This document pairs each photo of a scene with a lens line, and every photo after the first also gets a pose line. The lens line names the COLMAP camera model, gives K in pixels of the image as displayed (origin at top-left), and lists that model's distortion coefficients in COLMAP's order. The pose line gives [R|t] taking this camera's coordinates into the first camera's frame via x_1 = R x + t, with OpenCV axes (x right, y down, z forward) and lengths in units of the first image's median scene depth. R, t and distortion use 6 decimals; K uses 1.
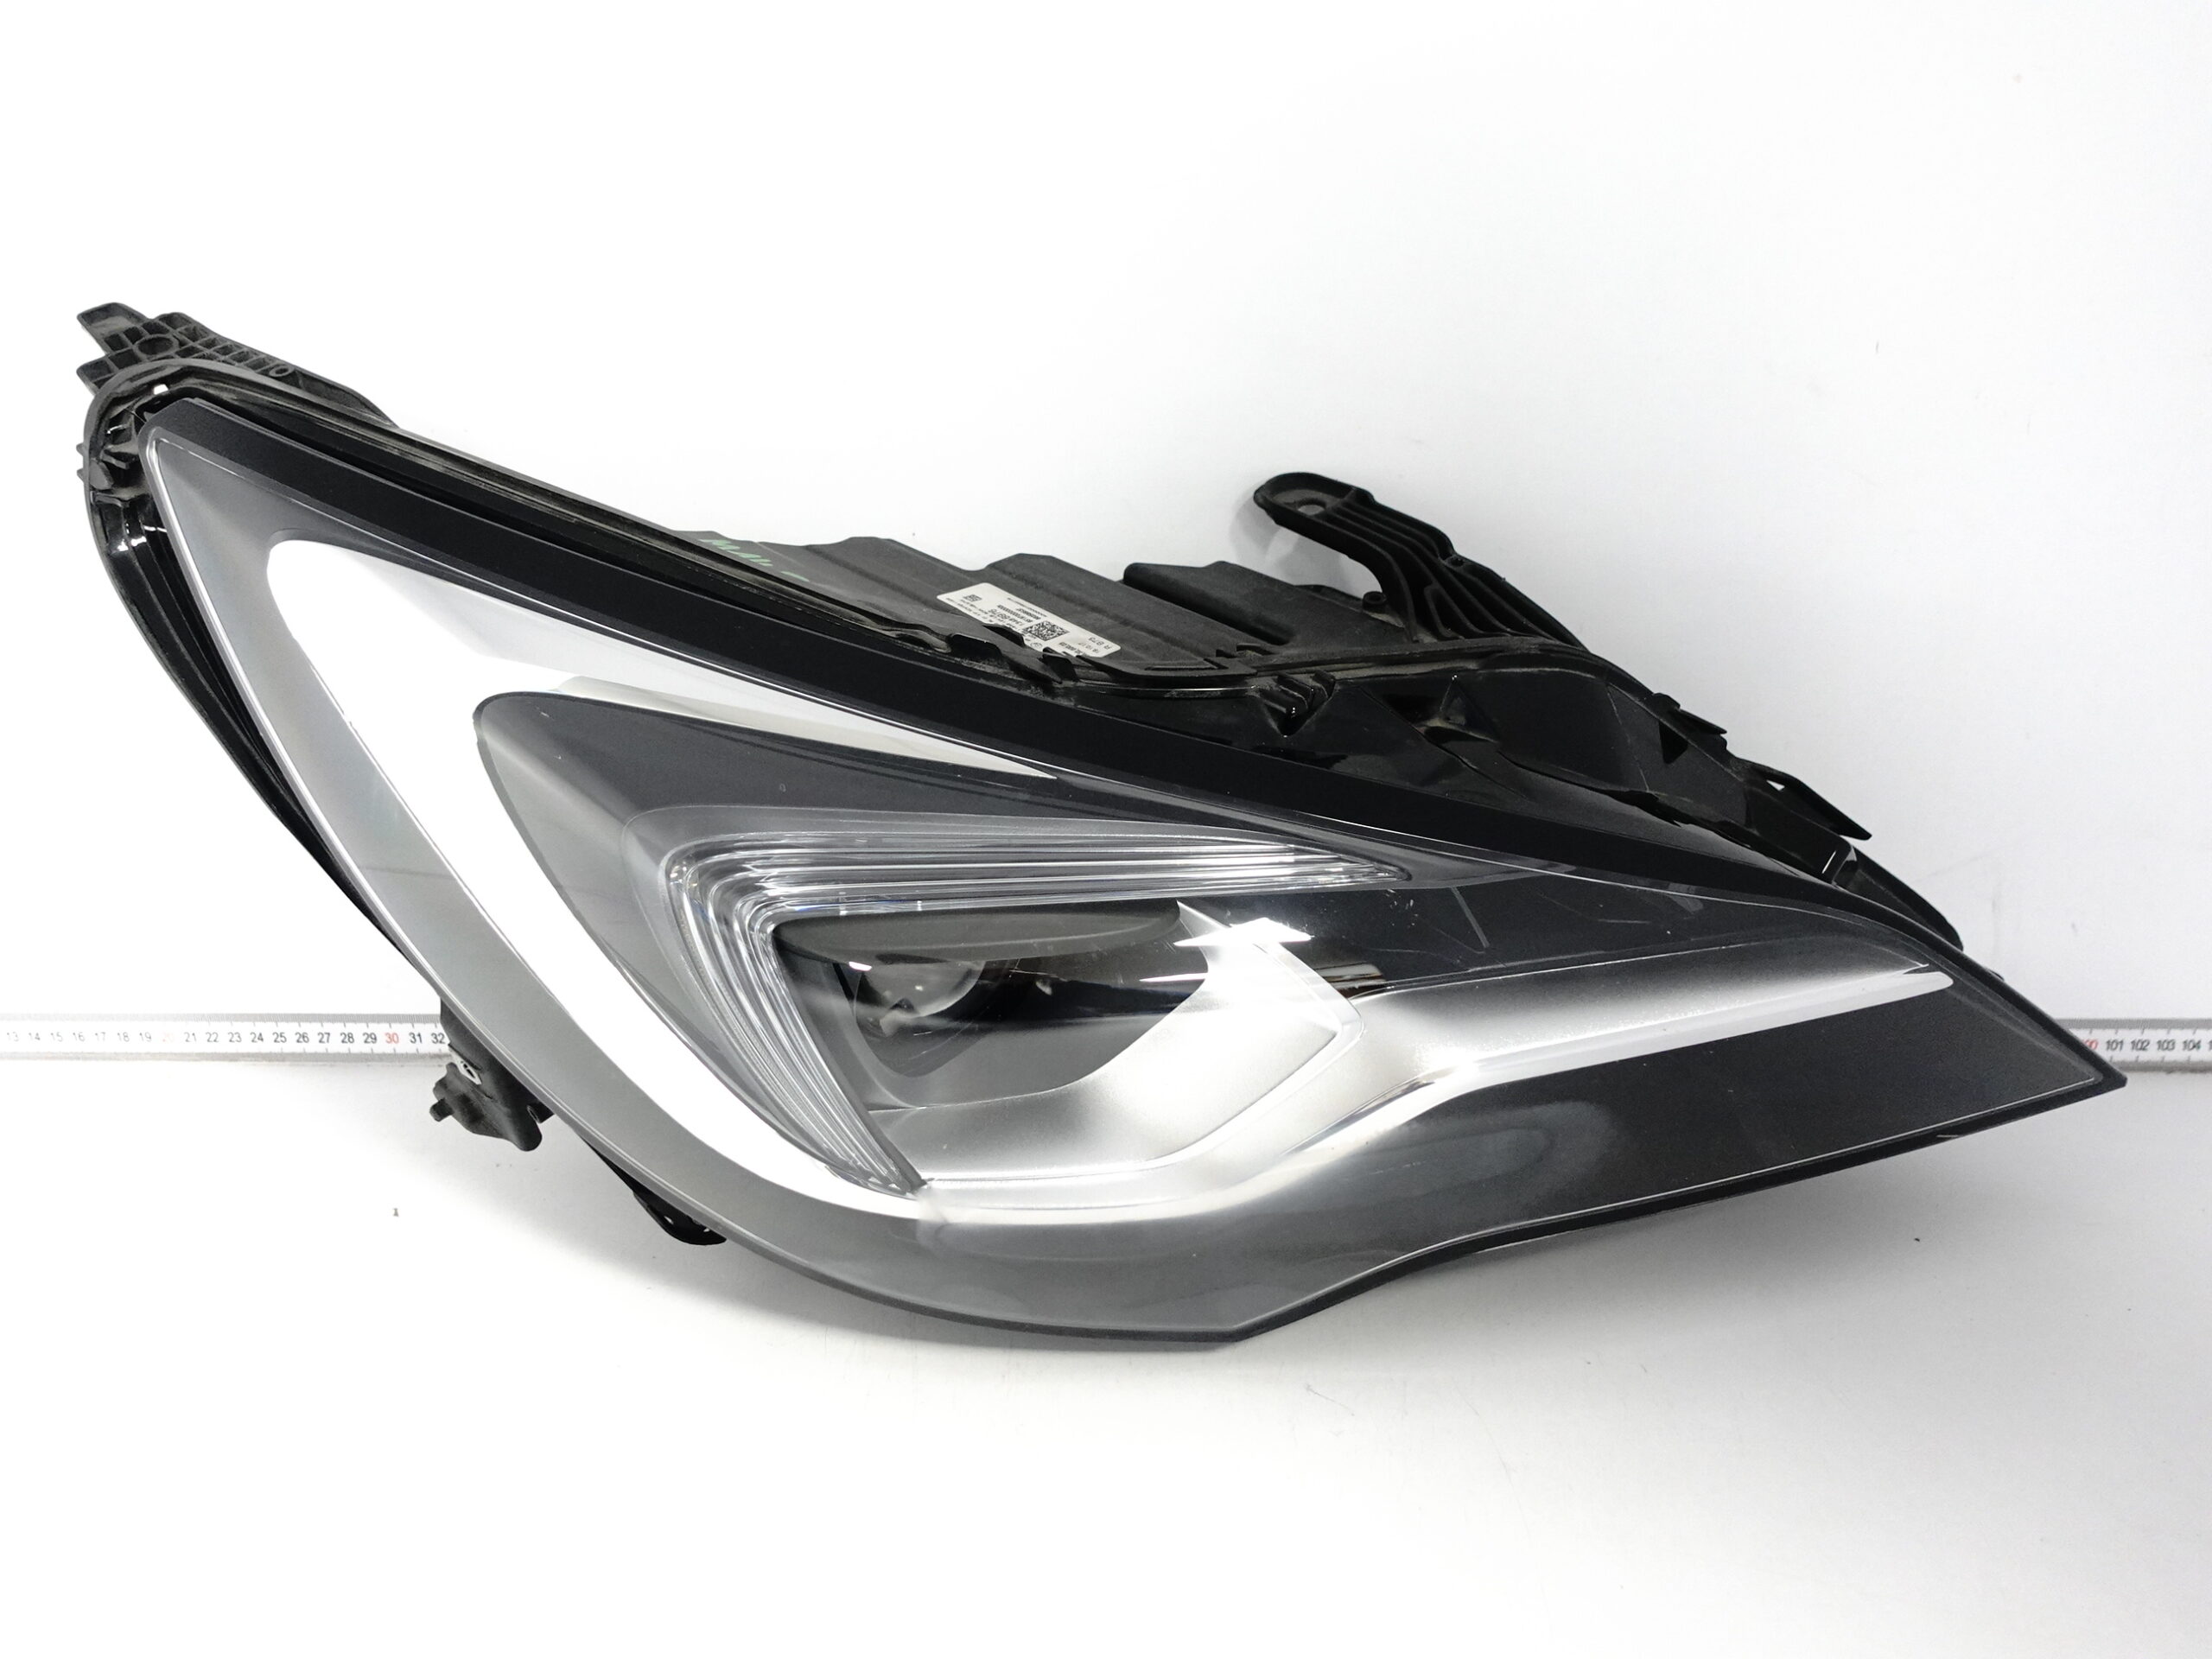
lens RADIAL K [[1707.4, 0, 1112.5], [0, 1707.4, 823.3], [0, 0, 1]] dist [-0.009225, 0.001871]
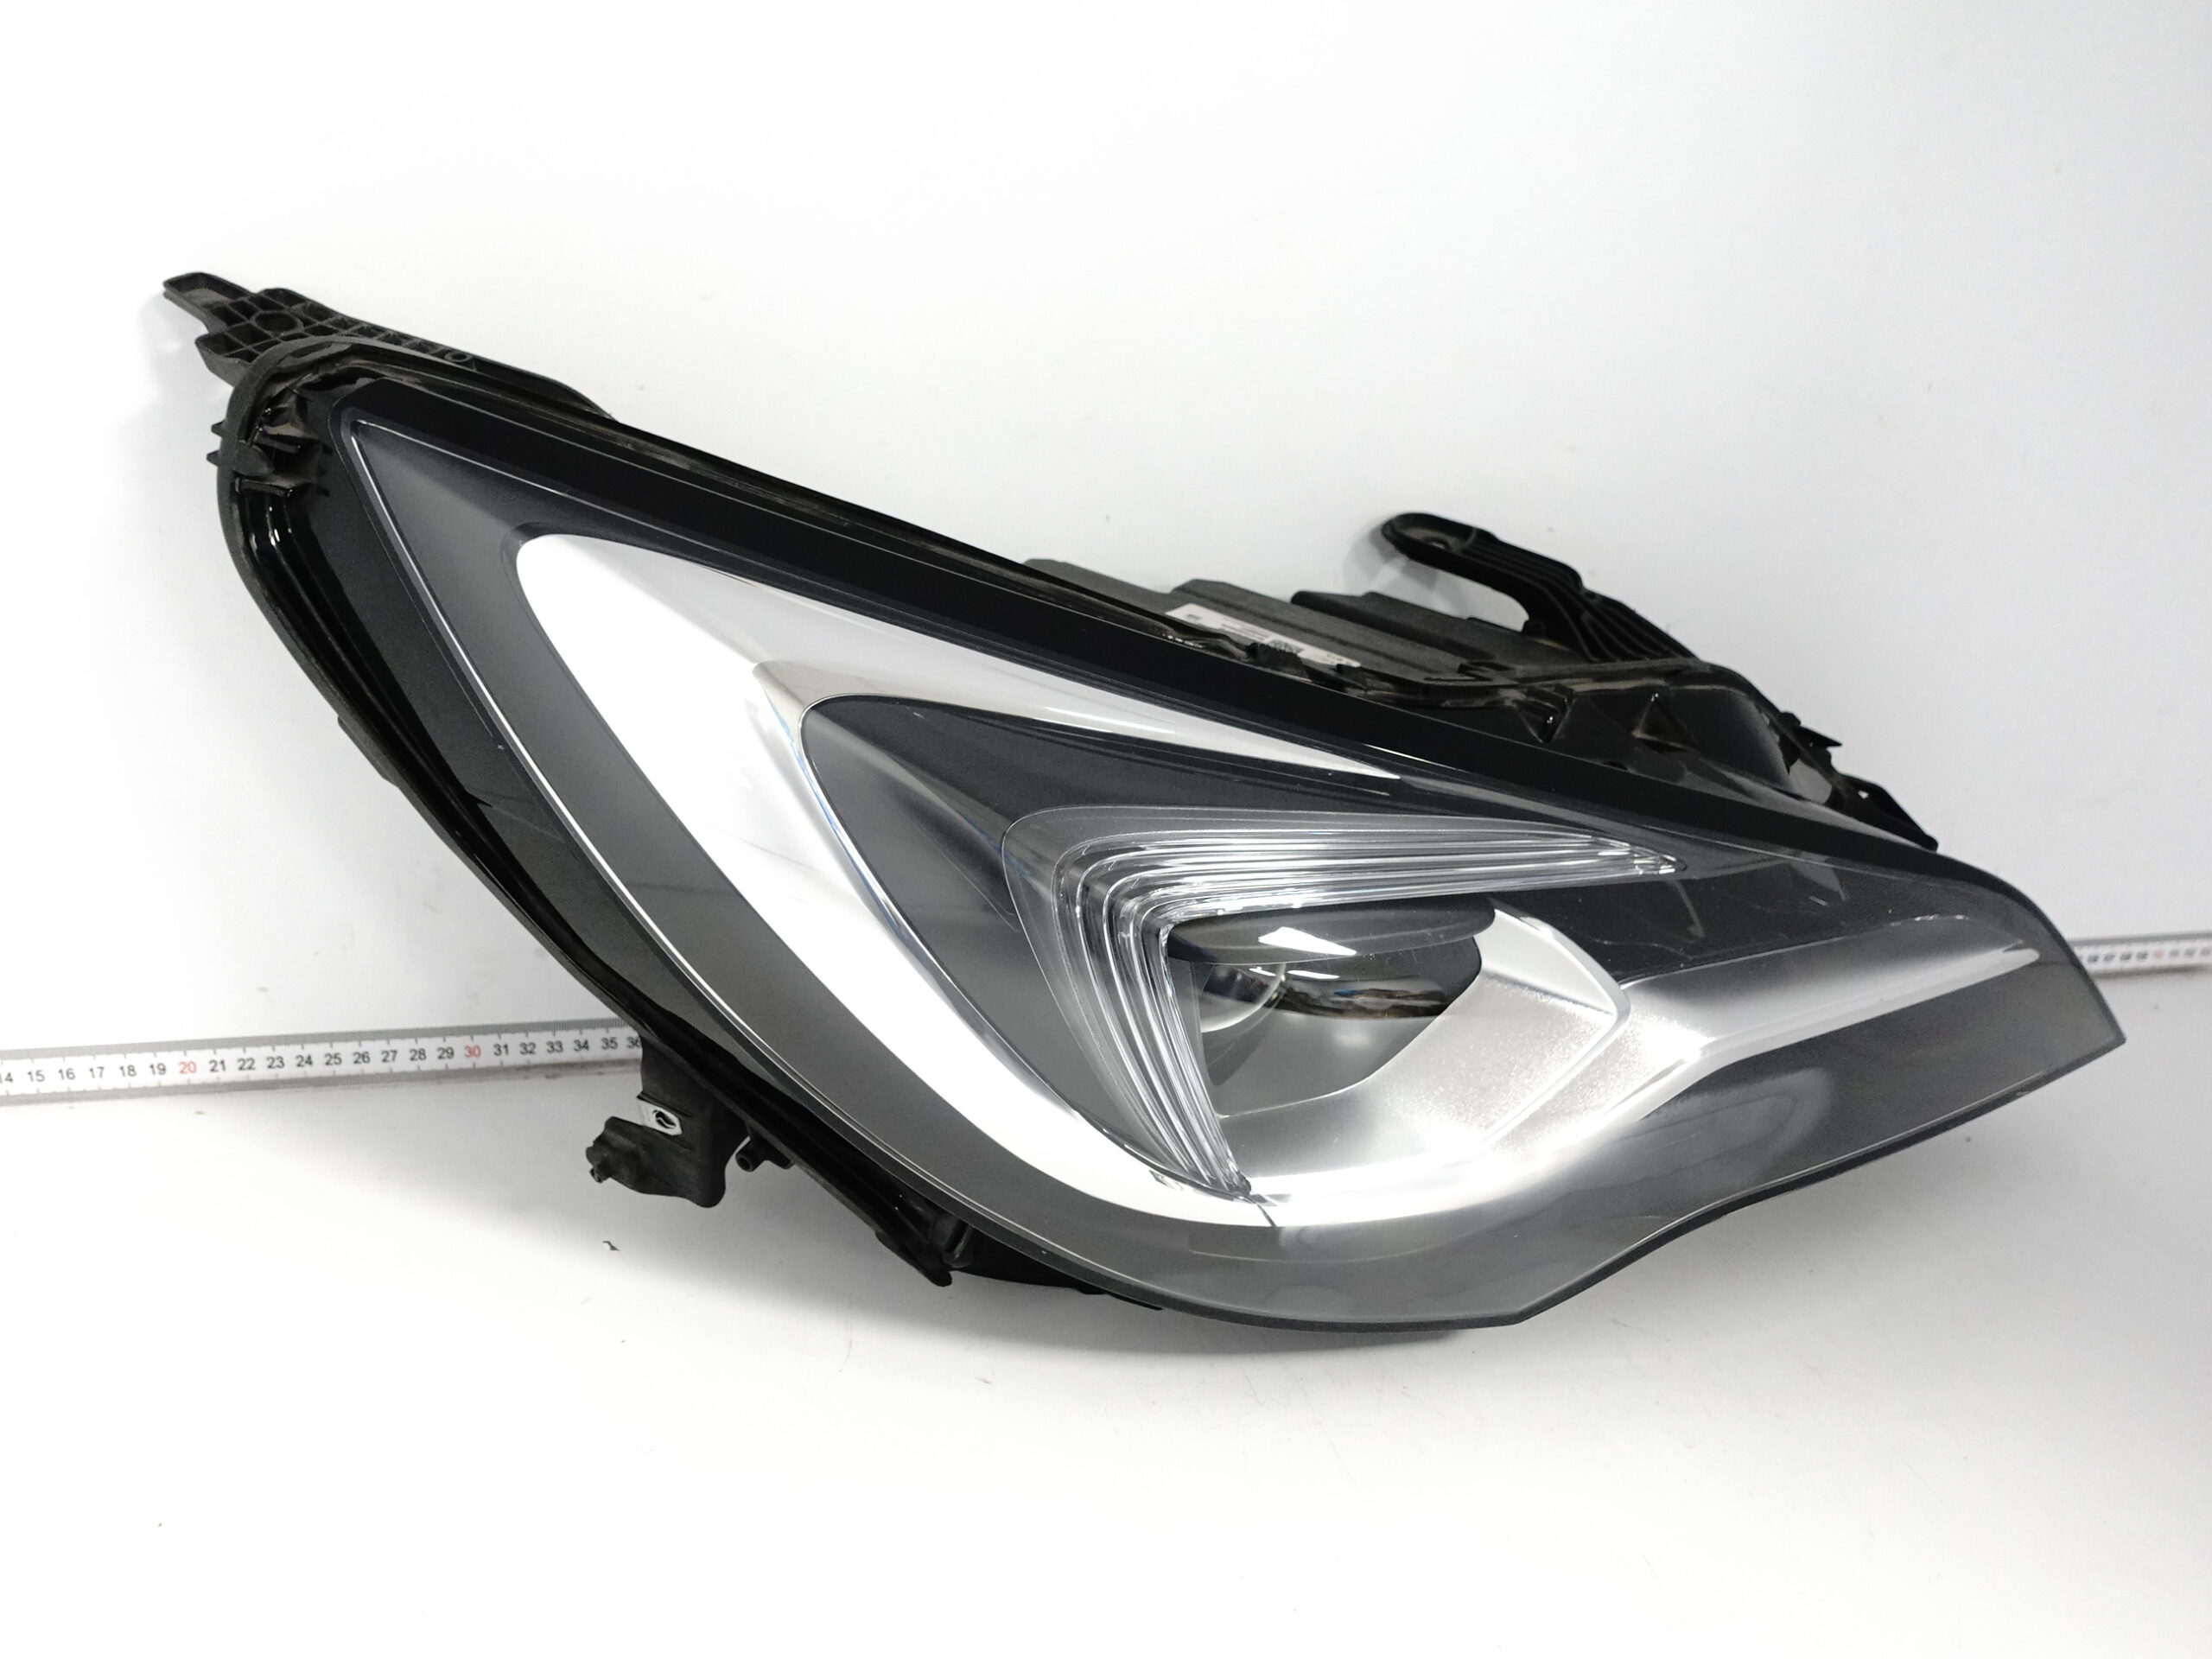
lens RADIAL K [[1707.4, 0, 1107.1], [0, 1707.4, 829.3], [0, 0, 1]] dist [-0.009225, 0.001871]
pose [[0.962863, -0.015438, 0.269548, -0.413045], [0.029687, 0.998364, -0.048868, 0.042633], [-0.268352, 0.055055, 0.961746, 0.045641]]
